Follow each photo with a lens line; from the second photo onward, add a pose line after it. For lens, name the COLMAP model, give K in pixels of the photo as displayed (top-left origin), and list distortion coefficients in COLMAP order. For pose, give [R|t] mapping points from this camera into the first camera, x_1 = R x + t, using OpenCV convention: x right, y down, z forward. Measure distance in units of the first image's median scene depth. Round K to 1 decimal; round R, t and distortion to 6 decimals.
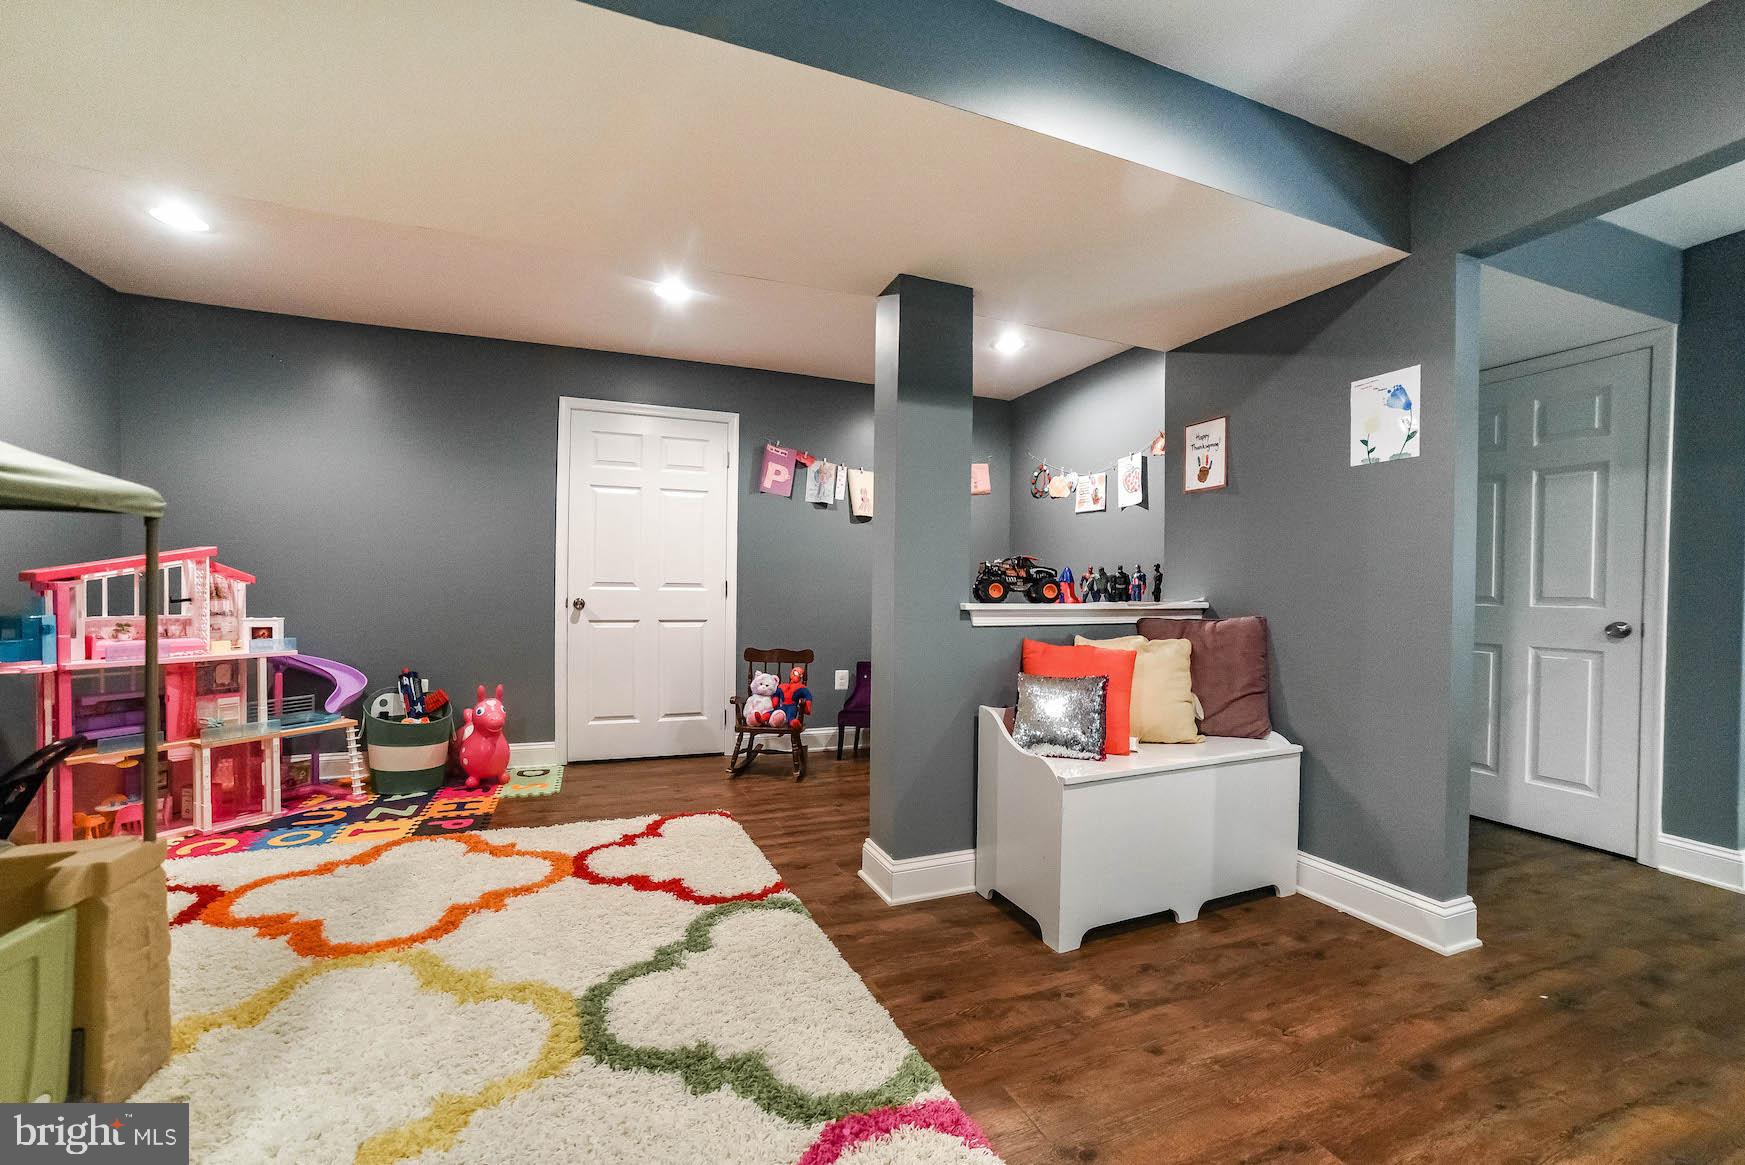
lens RADIAL K [[710.2, 0, 878.9], [0, 710.2, 597.1], [0, 0, 1]] dist [-0.092123, 0.039715]
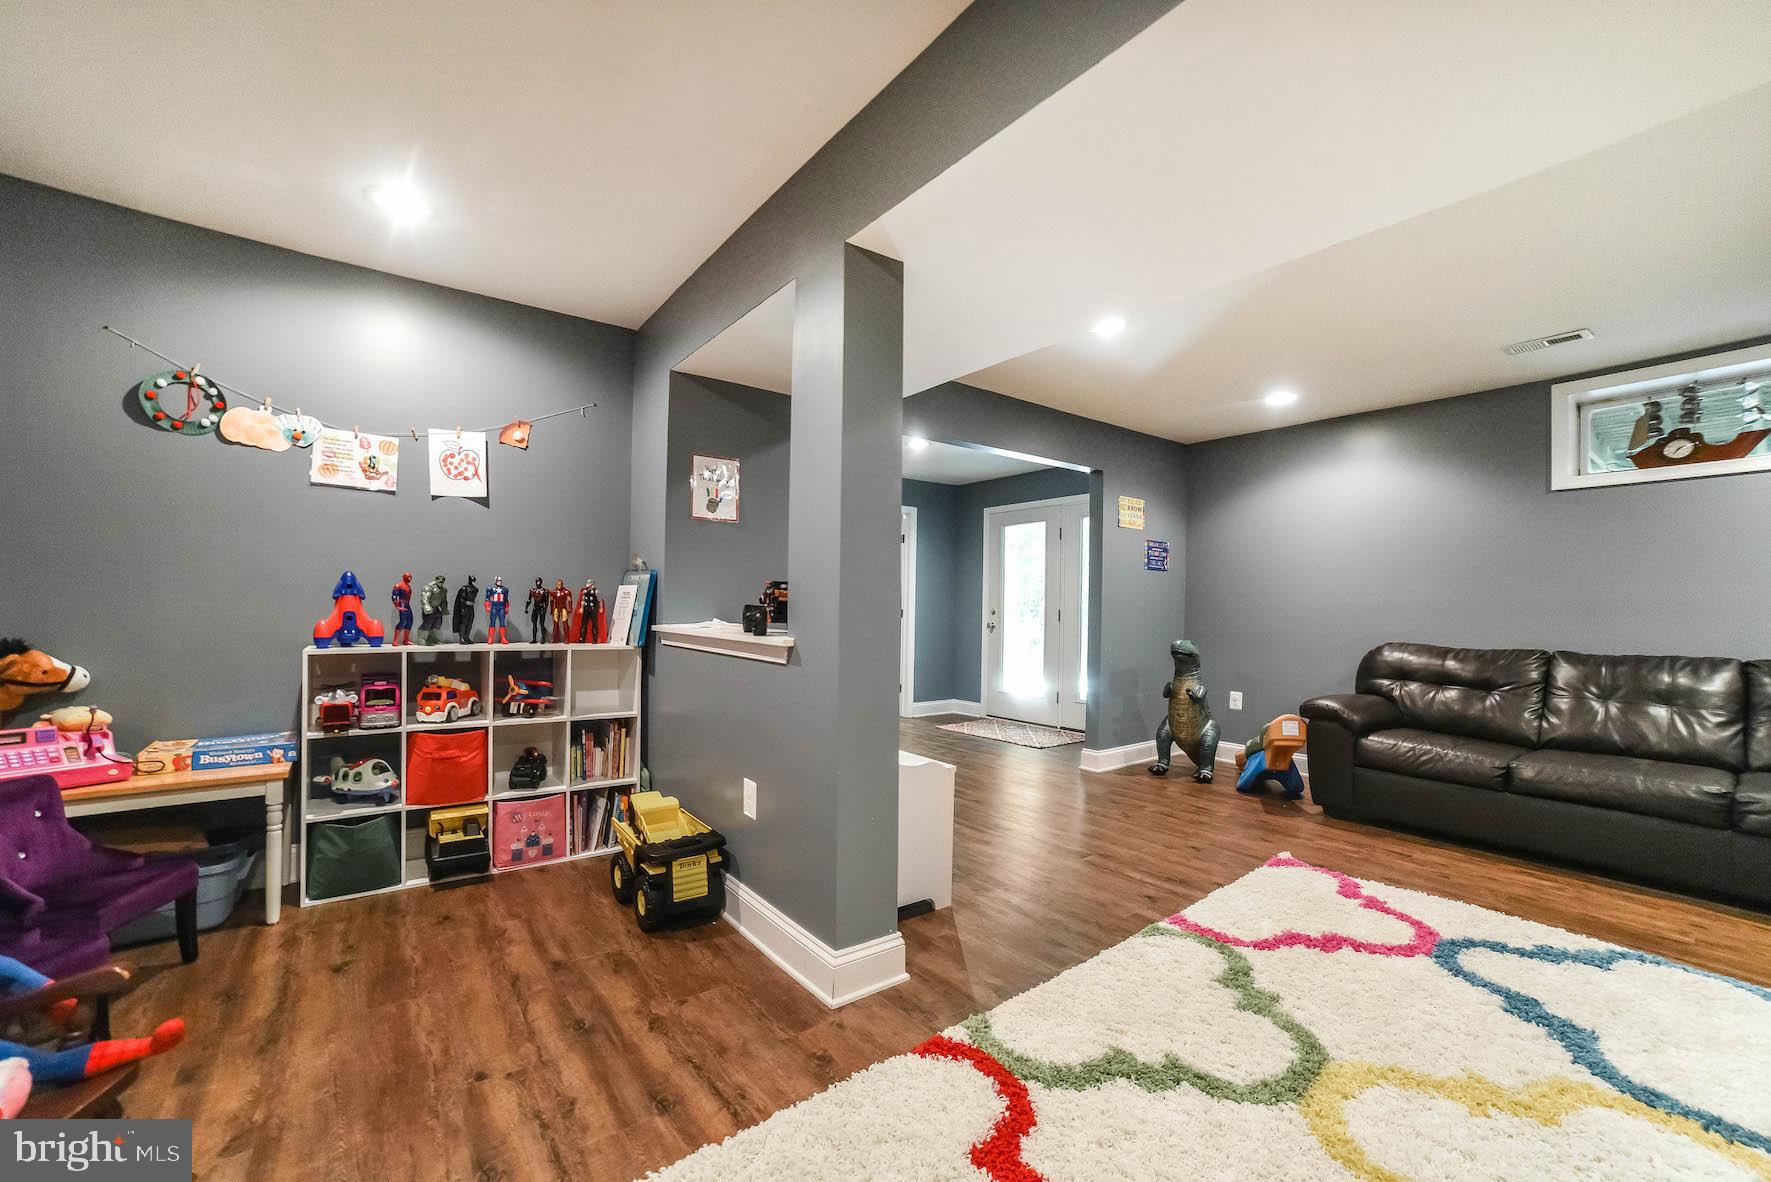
lens RADIAL K [[707.8, 0, 884.2], [0, 707.8, 606.1], [0, 0, 1]] dist [-0.085905, 0.036944]
pose [[-0.245931, -0.014806, 0.969174, -0.693427], [-0.011363, 0.999859, 0.012392, -0.036922], [-0.969221, -0.007965, -0.246064, 1.052019]]
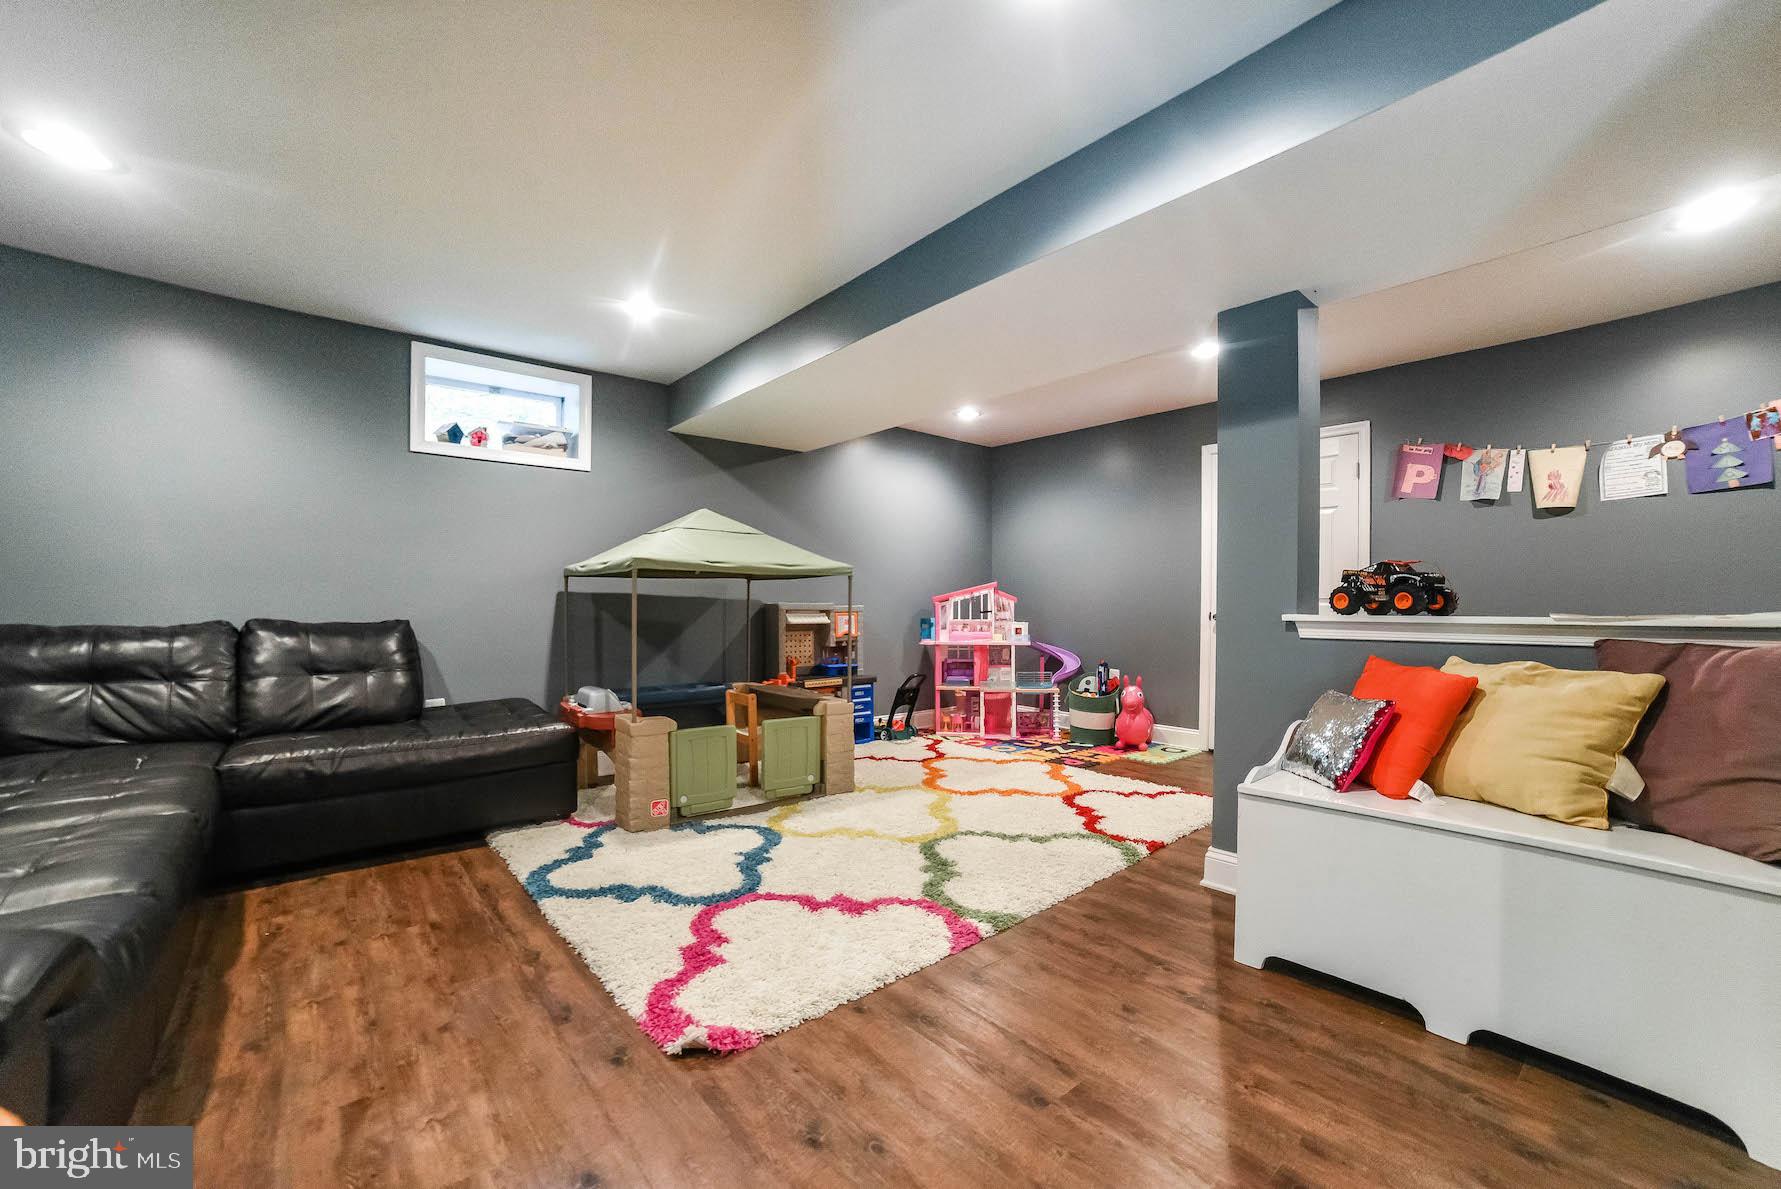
lens RADIAL K [[724.8, 0, 897.0], [0, 724.8, 609.4], [0, 0, 1]] dist [-0.092123, 0.039715]
pose [[0.315210, -0.001000, -0.949021, 0.785558], [-0.009187, 0.999949, -0.004106, 0.009655], [0.948977, 0.010013, 0.315185, 0.151807]]
